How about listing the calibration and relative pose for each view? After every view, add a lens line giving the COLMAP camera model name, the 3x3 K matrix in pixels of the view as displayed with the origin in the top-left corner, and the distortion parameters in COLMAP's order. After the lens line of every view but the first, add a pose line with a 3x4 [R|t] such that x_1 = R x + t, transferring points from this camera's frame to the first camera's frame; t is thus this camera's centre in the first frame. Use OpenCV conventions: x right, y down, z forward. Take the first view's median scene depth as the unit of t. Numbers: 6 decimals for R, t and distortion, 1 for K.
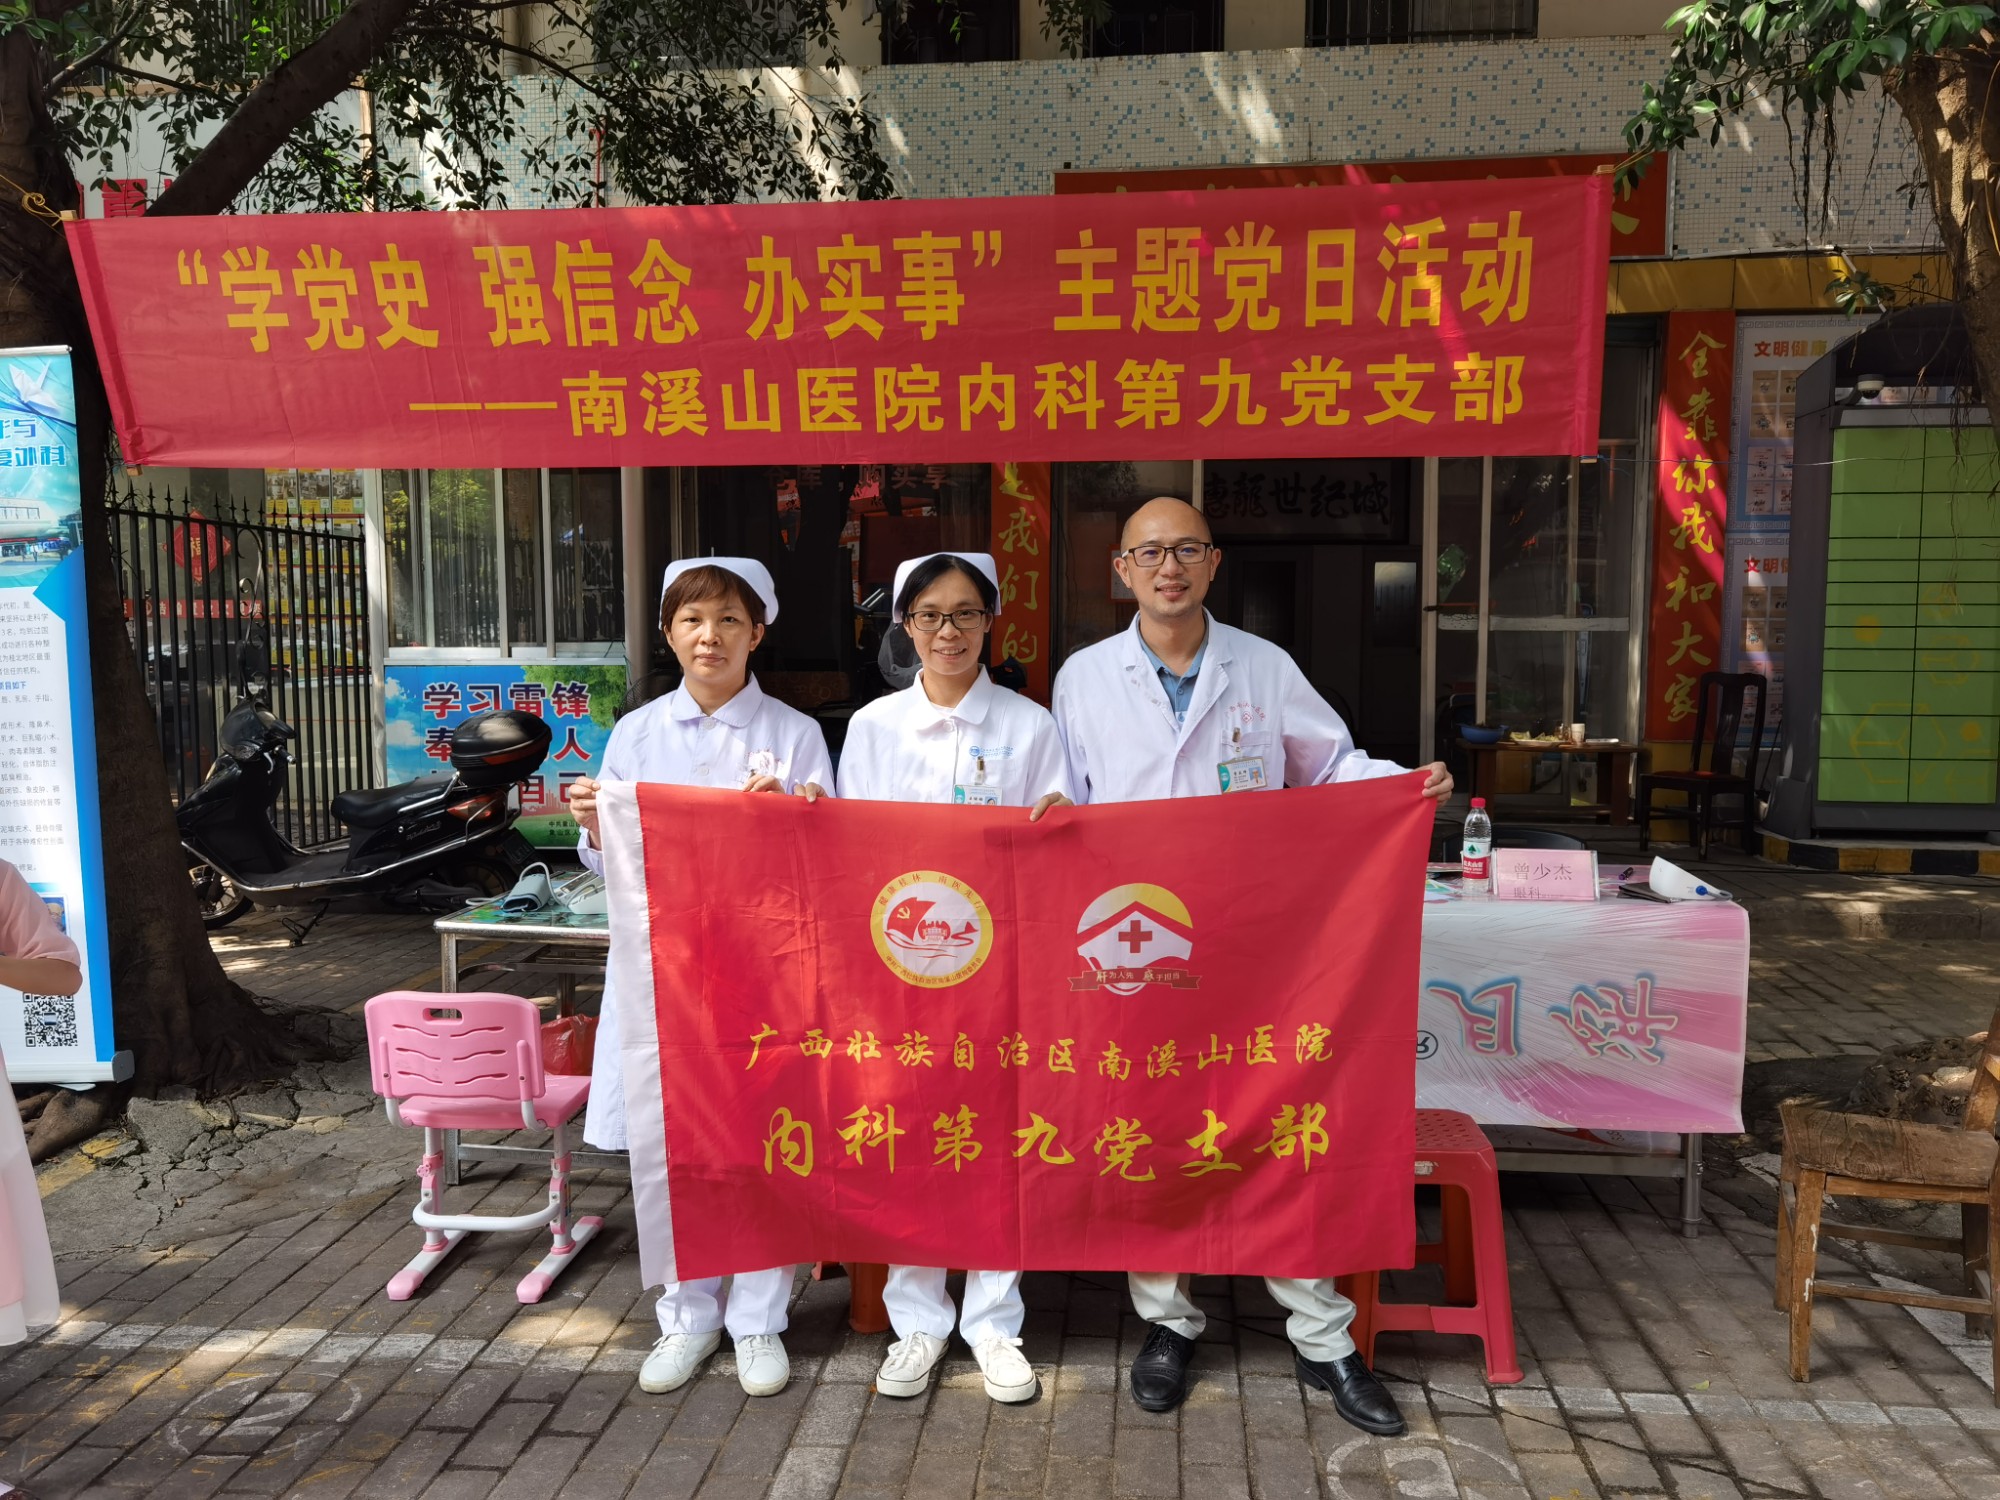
lens RADIAL K [[1612.3, 0, 1000.0], [0, 1612.3, 750.0], [0, 0, 1]] dist [-0.074470, 0.134536]
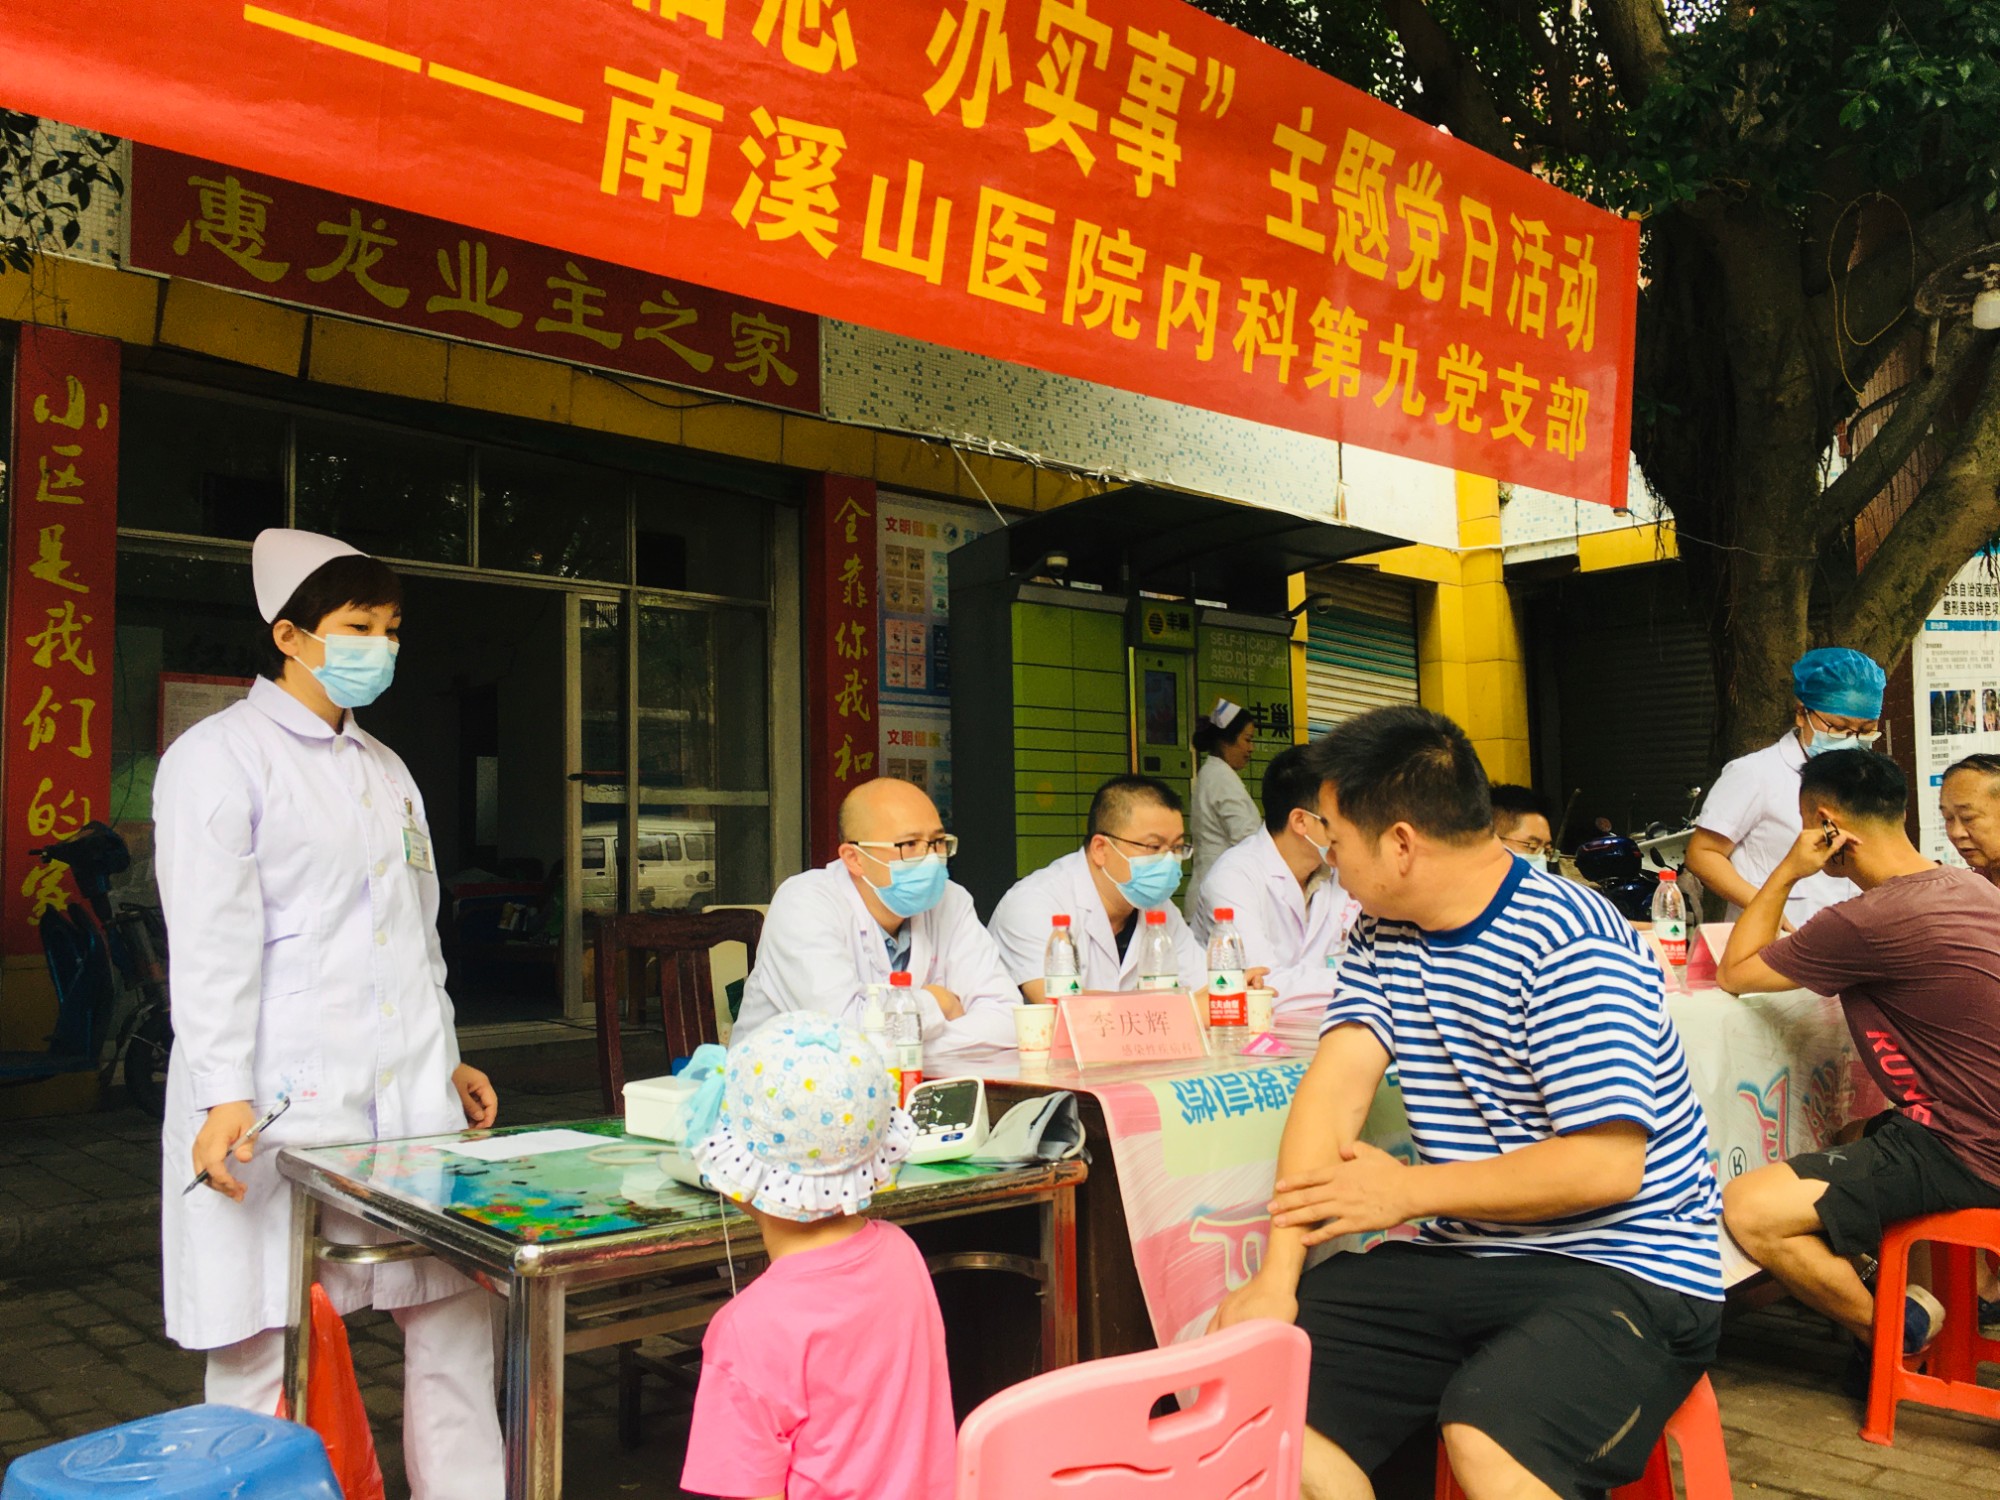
lens RADIAL K [[1669.5, 0, 1000.0], [0, 1669.5, 750.0], [0, 0, 1]] dist [0.017385, -0.001433]
pose [[0.667893, 0.036470, 0.743363, -0.574633], [0.075674, 0.990295, -0.116576, 0.040034], [-0.740400, 0.134113, 0.658651, 0.622803]]
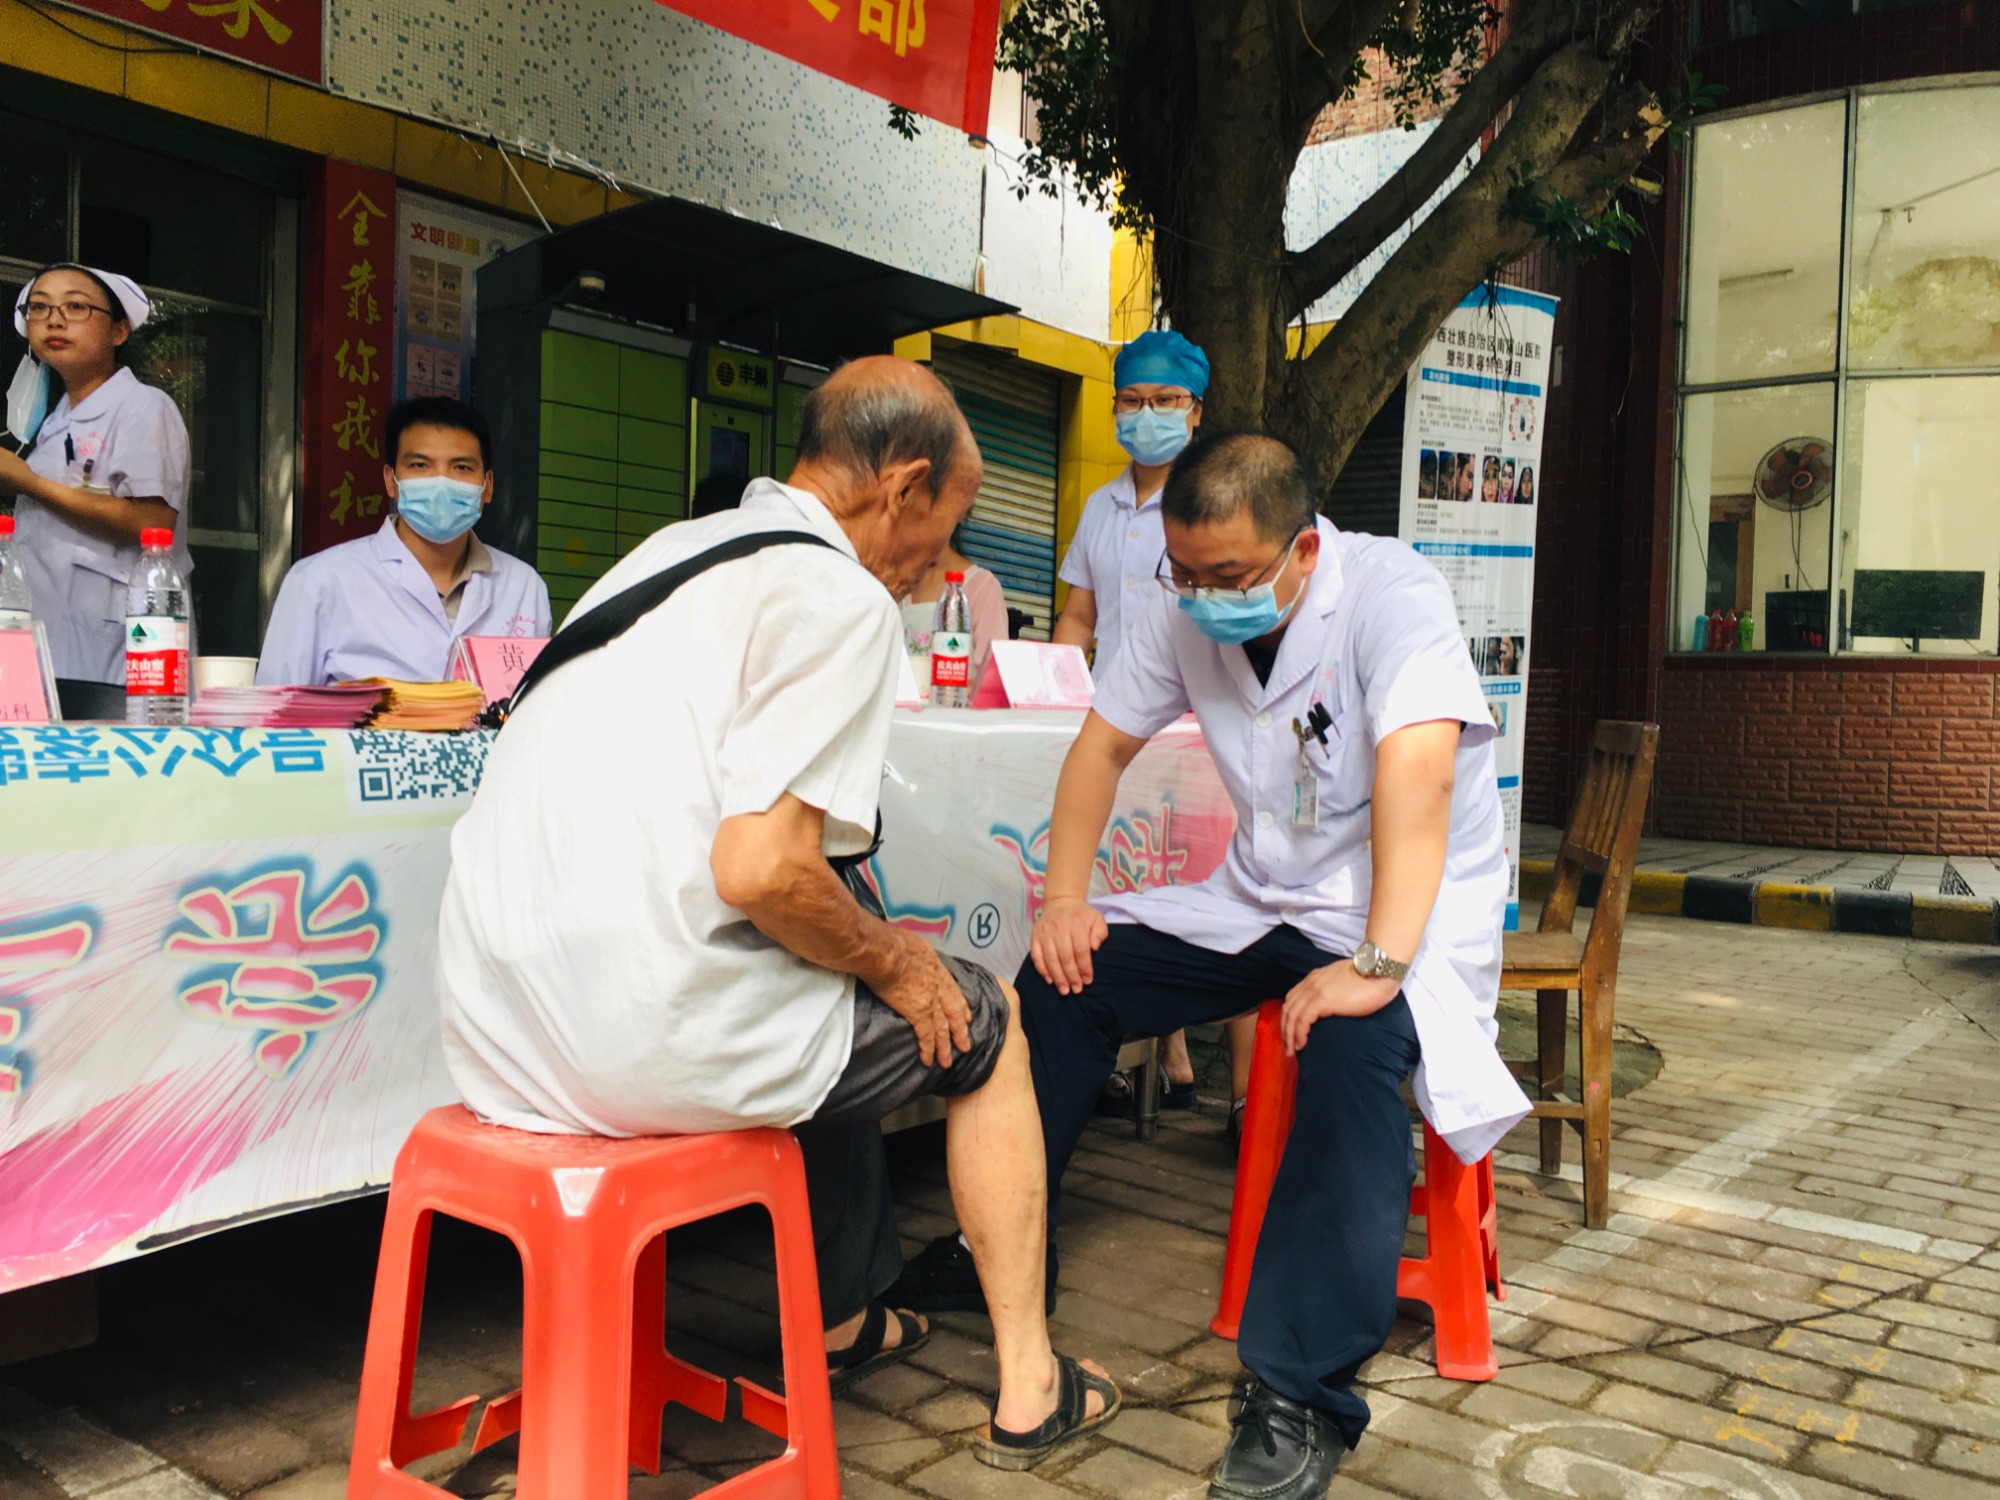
lens RADIAL K [[1687.9, 0, 1000.0], [0, 1687.9, 750.0], [0, 0, 1]] dist [0.051531, -0.066756]
pose [[0.544873, -0.012613, 0.838423, -0.288504], [0.033813, 0.999404, -0.006940, 0.105626], [-0.837836, 0.032131, 0.544975, 0.548822]]
